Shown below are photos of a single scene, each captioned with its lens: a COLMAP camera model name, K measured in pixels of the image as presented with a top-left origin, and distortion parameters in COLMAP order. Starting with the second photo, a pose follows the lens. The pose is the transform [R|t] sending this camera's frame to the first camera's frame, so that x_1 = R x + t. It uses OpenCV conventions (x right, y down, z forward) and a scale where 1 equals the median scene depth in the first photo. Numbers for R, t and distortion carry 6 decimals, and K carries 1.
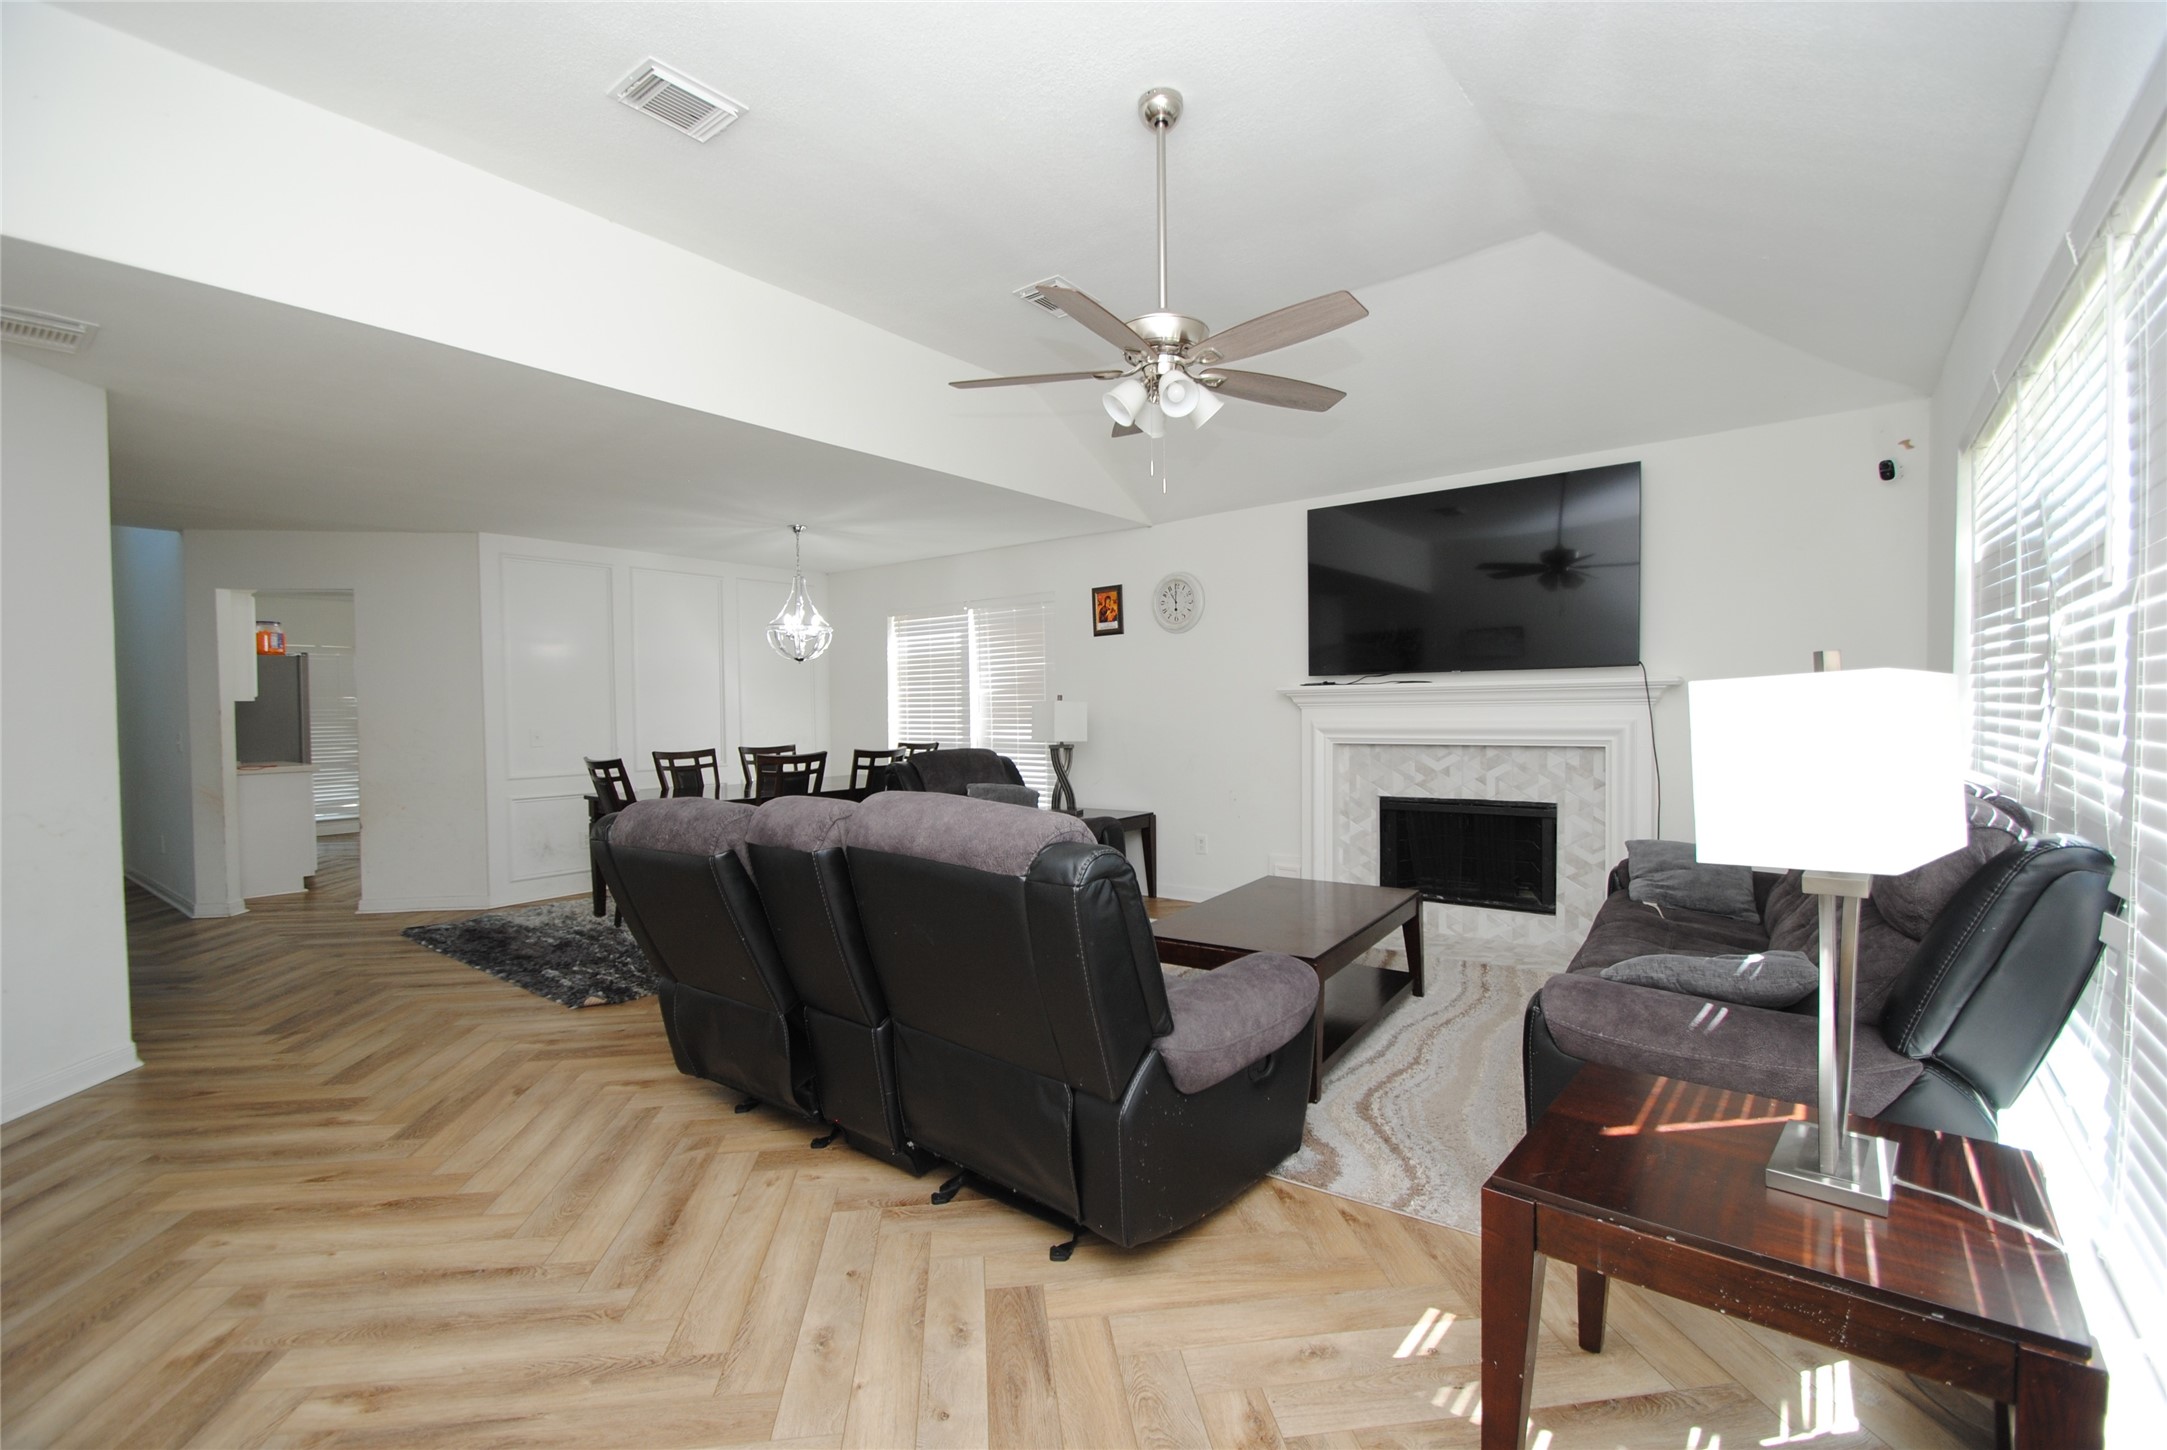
lens RADIAL K [[952.2, 0, 1094.9], [0, 952.2, 731.7], [0, 0, 1]] dist [0.001753, -0.007759]
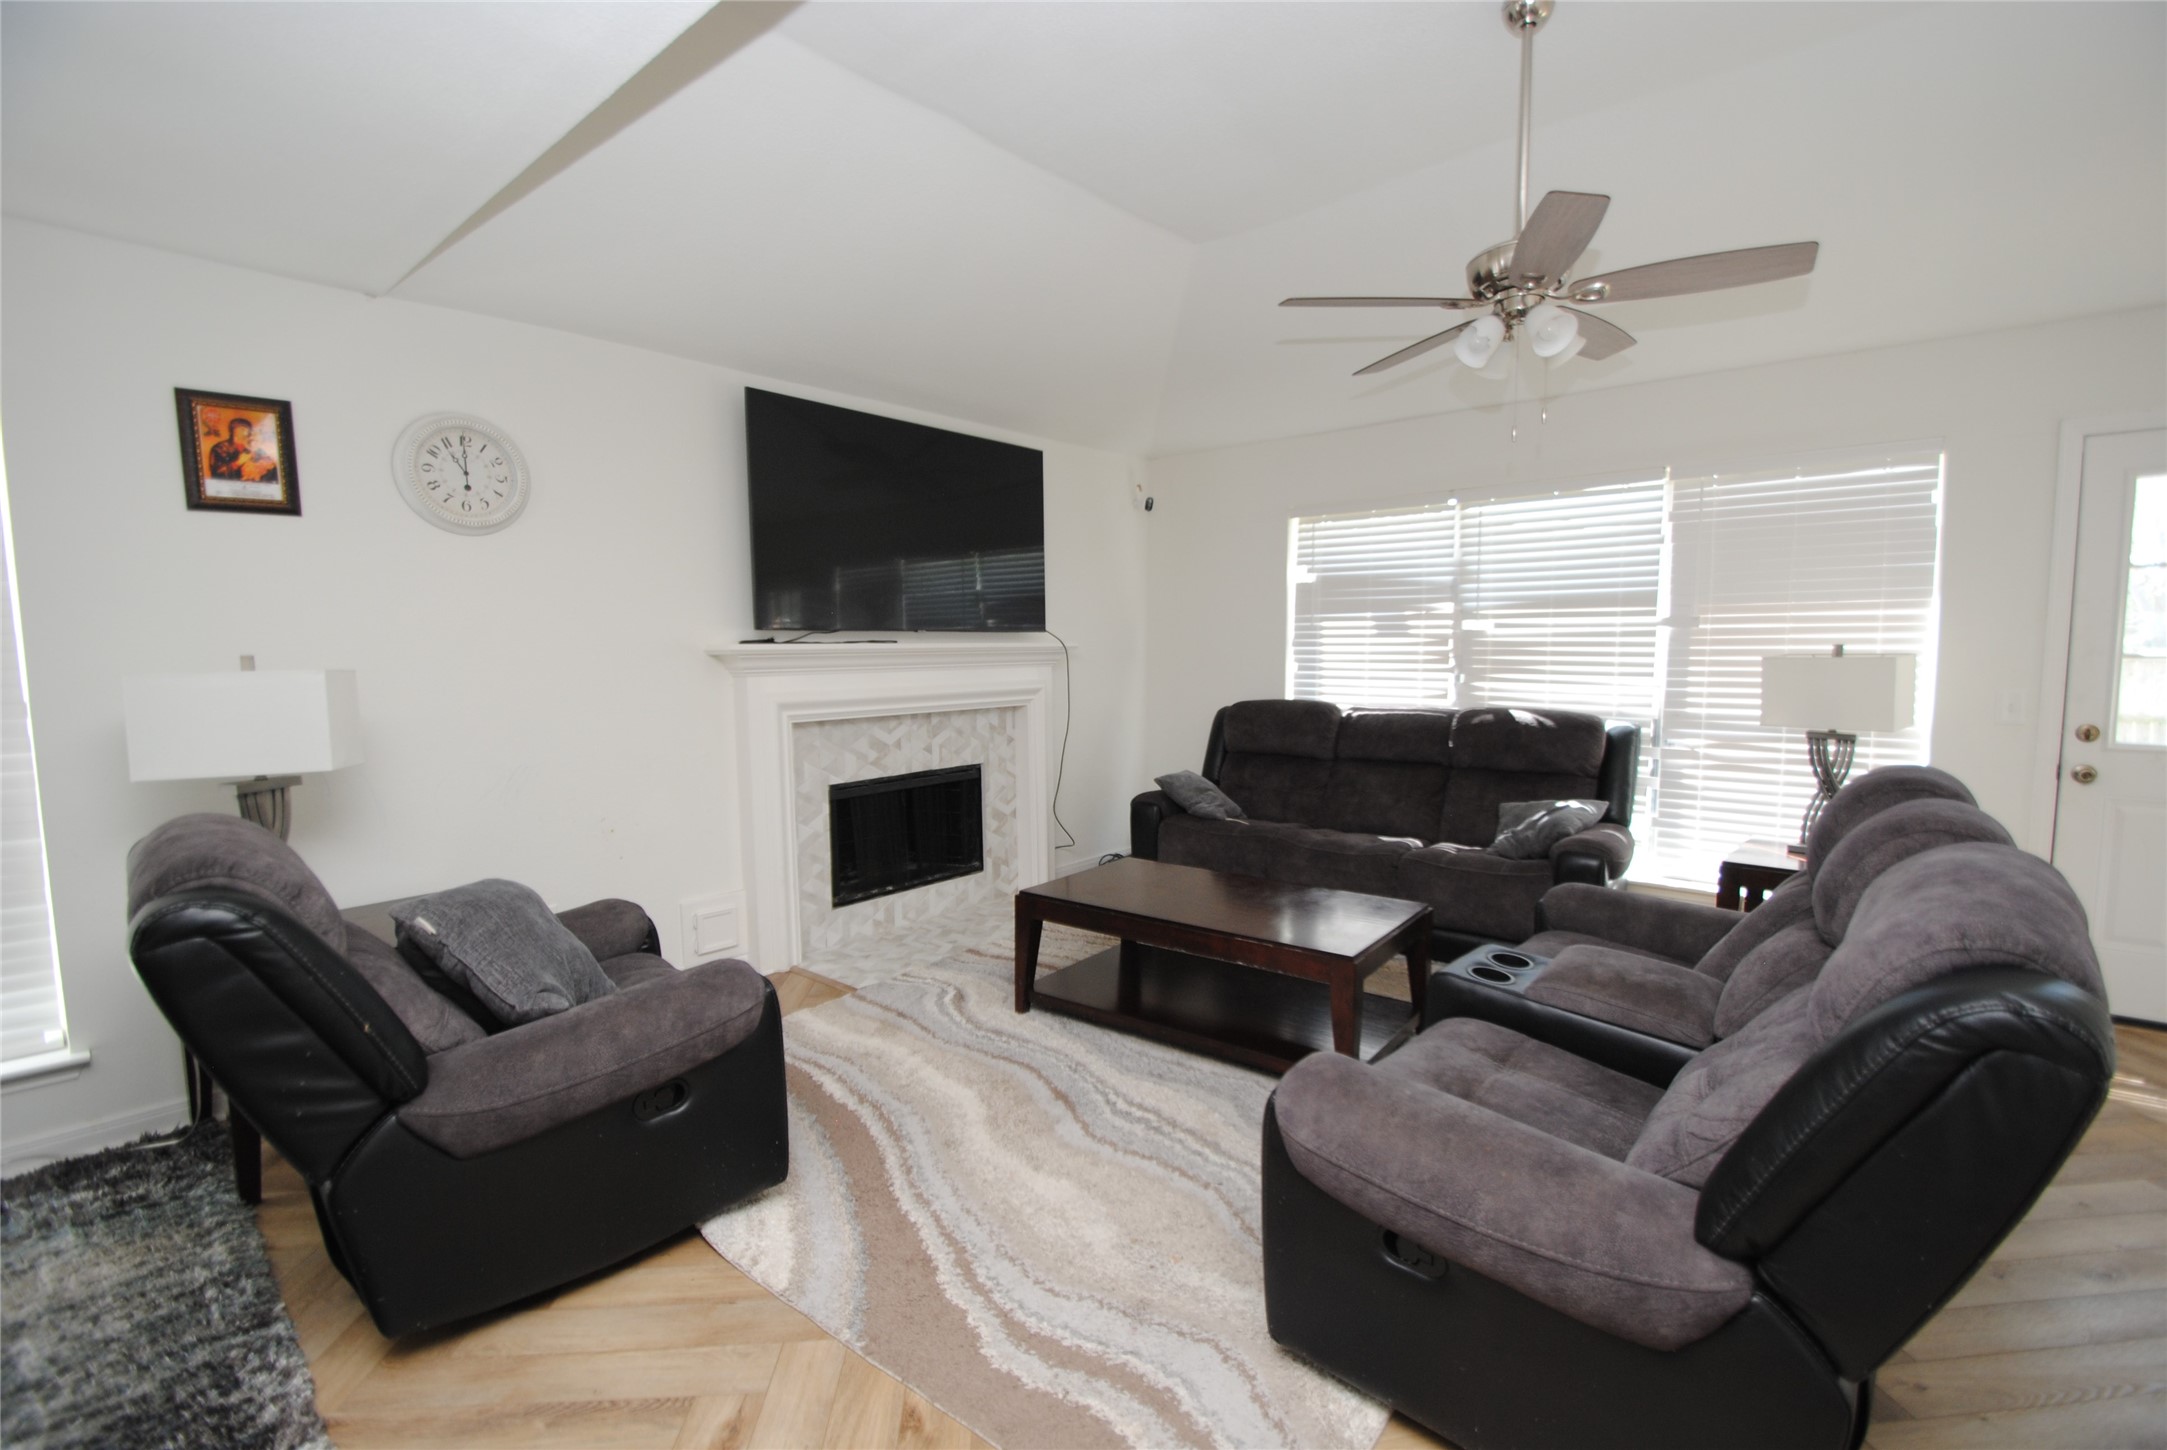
lens RADIAL K [[952.2, 0, 1094.9], [0, 952.2, 731.7], [0, 0, 1]] dist [0.001753, -0.007759]
pose [[0.053346, -0.077431, 0.995569, -0.493114], [0.031965, 0.996611, 0.075800, -0.030668], [-0.998064, 0.027780, 0.055640, 0.759047]]
